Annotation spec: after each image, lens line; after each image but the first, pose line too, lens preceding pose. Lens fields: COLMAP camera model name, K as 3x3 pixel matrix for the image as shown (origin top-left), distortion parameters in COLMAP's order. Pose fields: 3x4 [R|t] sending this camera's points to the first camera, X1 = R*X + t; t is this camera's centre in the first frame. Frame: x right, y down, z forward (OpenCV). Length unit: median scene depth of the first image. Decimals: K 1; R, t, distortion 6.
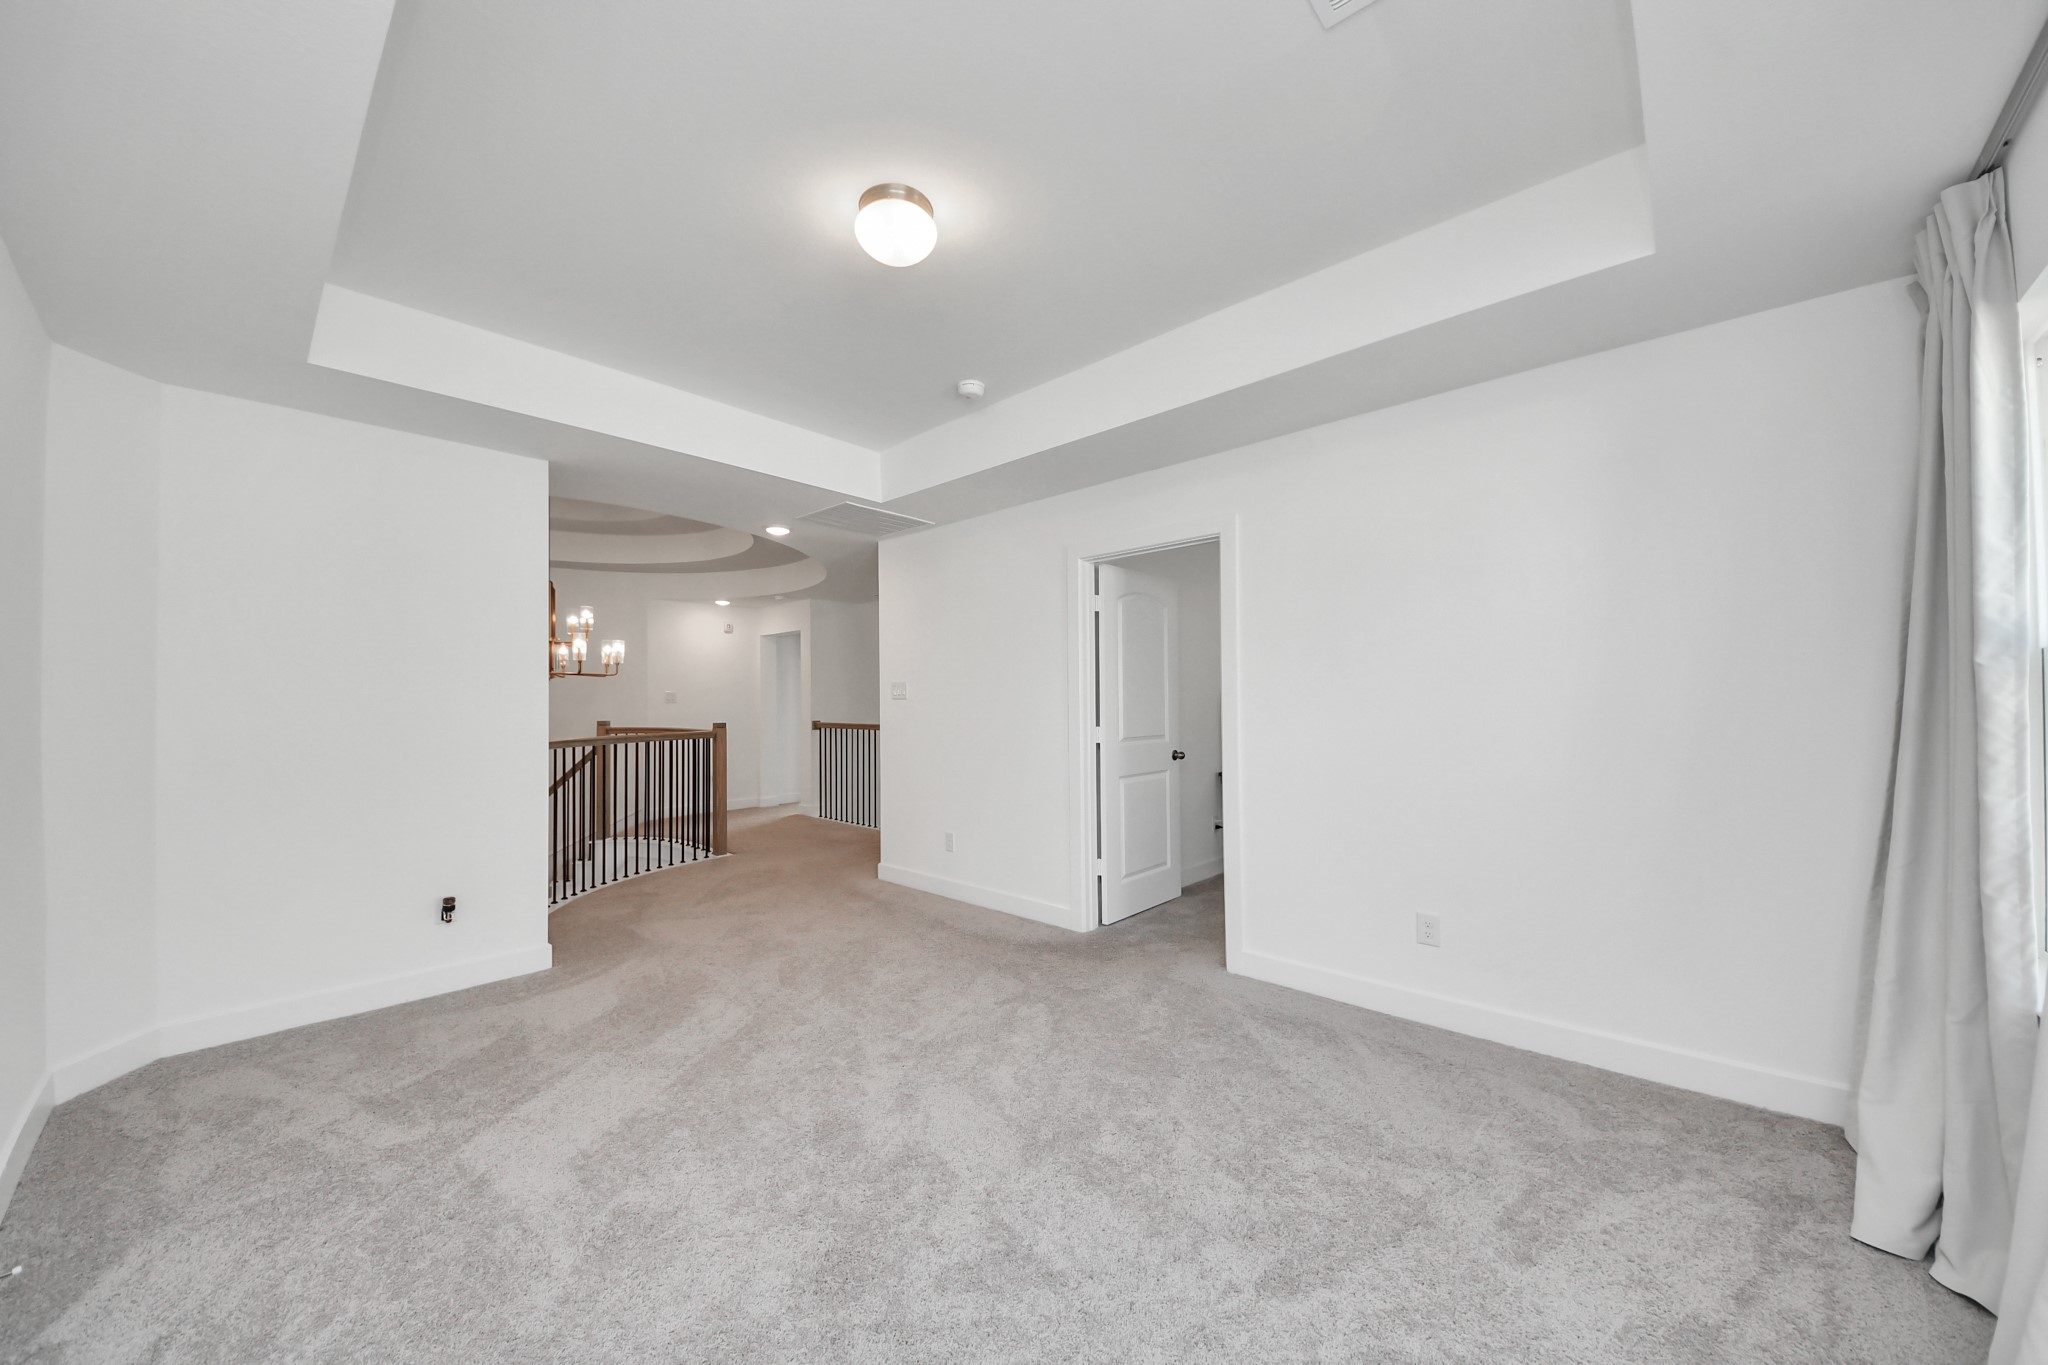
lens RADIAL K [[733.9, 0, 1024.6], [0, 733.9, 693.5], [0, 0, 1]] dist [0.022703, -0.016199]
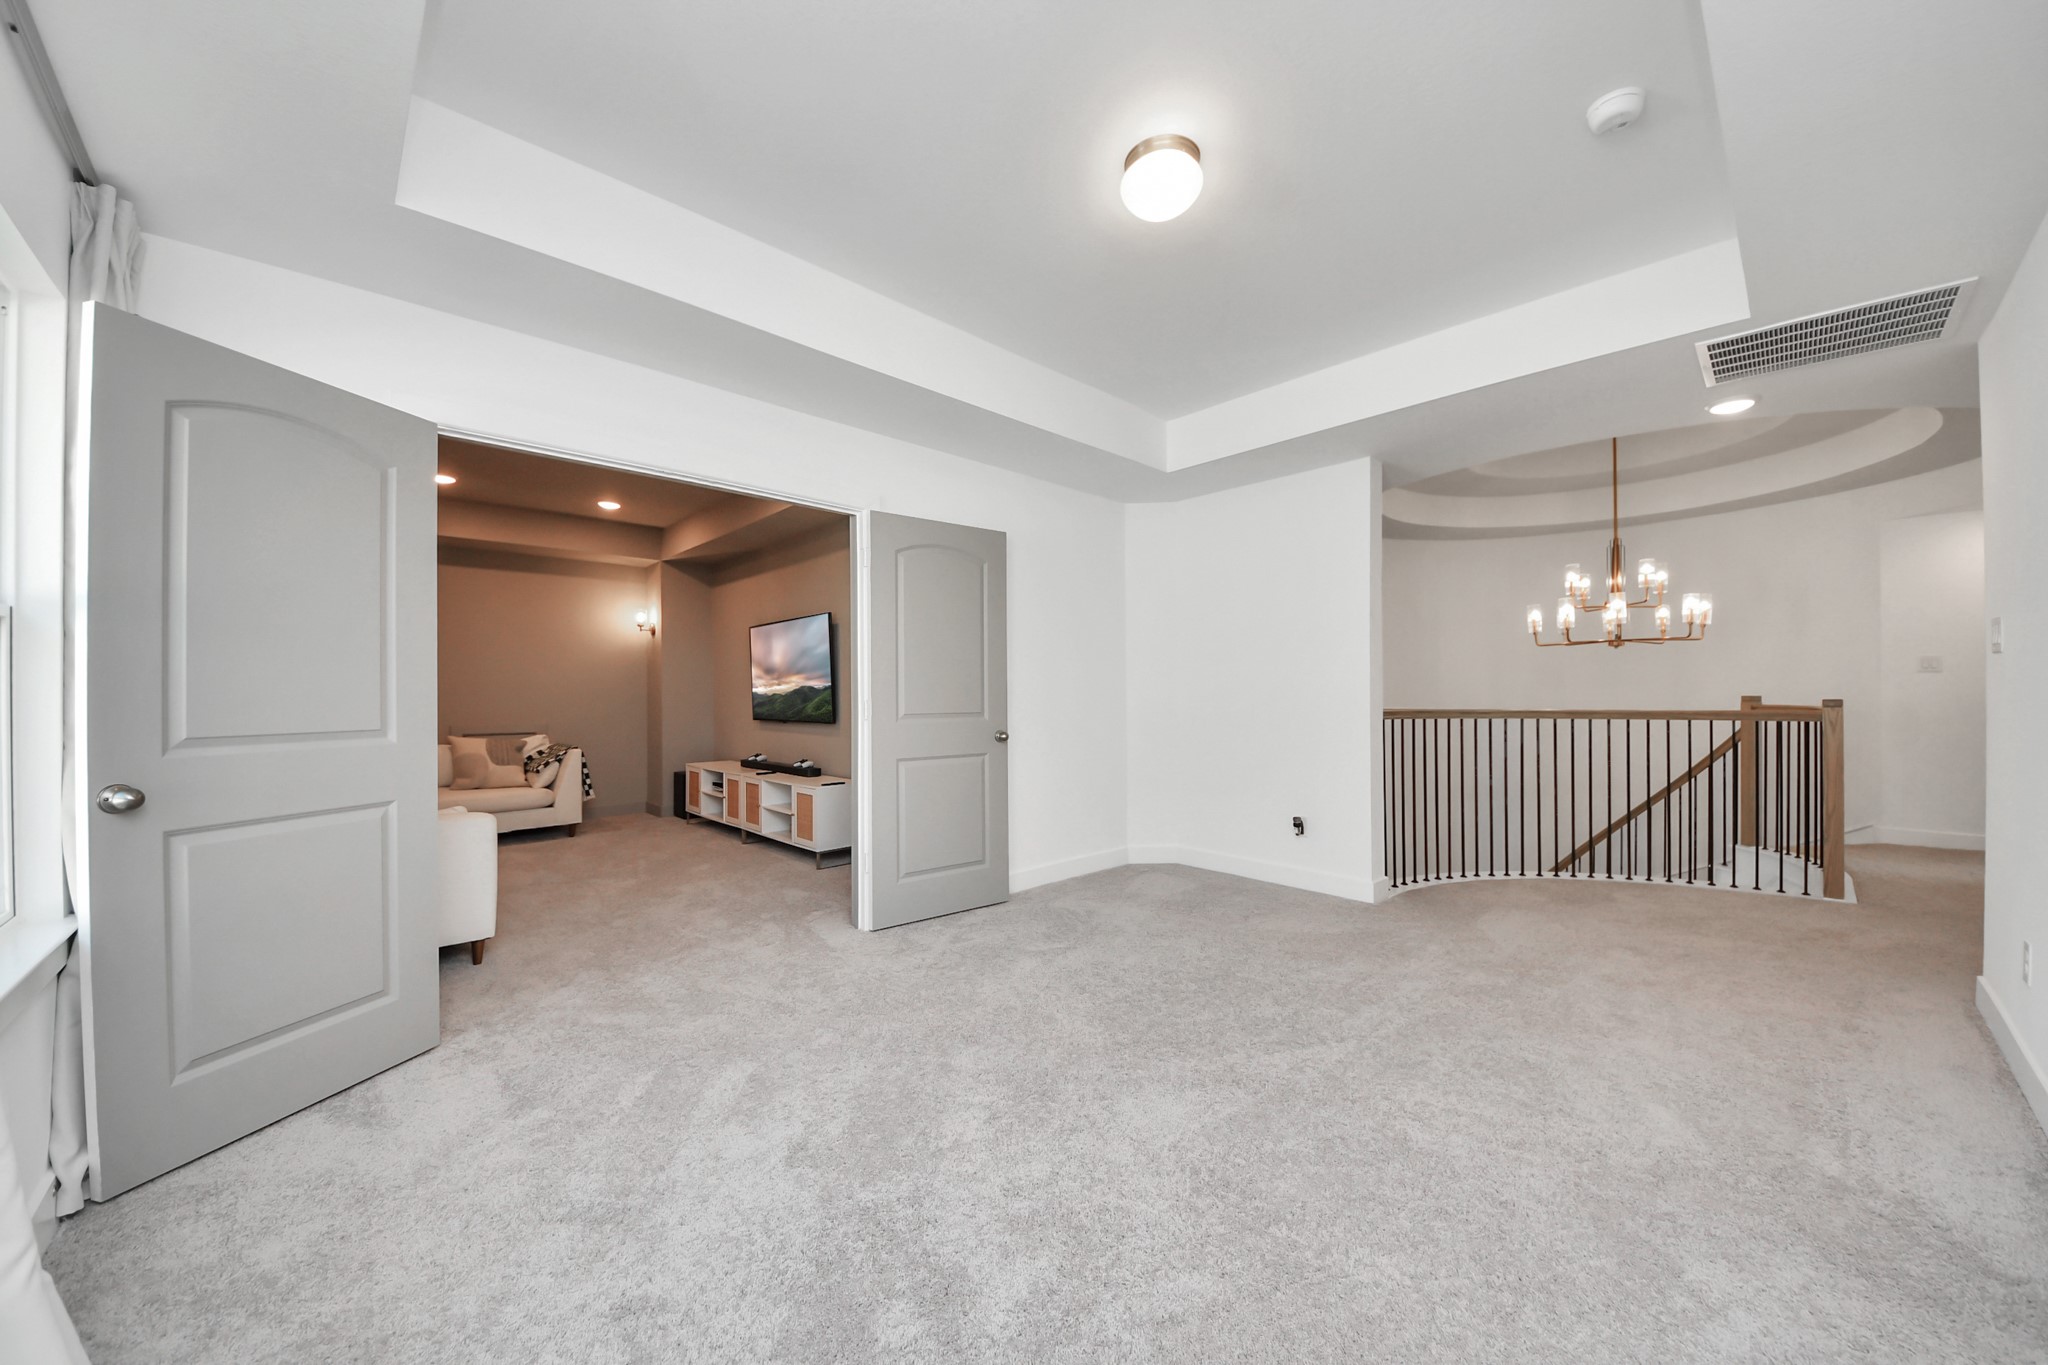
lens RADIAL K [[733.9, 0, 1024.6], [0, 733.9, 693.5], [0, 0, 1]] dist [0.022703, -0.016199]
pose [[-0.047291, 0.003692, -0.998874, 0.306716], [0.032416, 0.999472, 0.002160, 0.010378], [0.998355, -0.032277, -0.047386, 0.320873]]
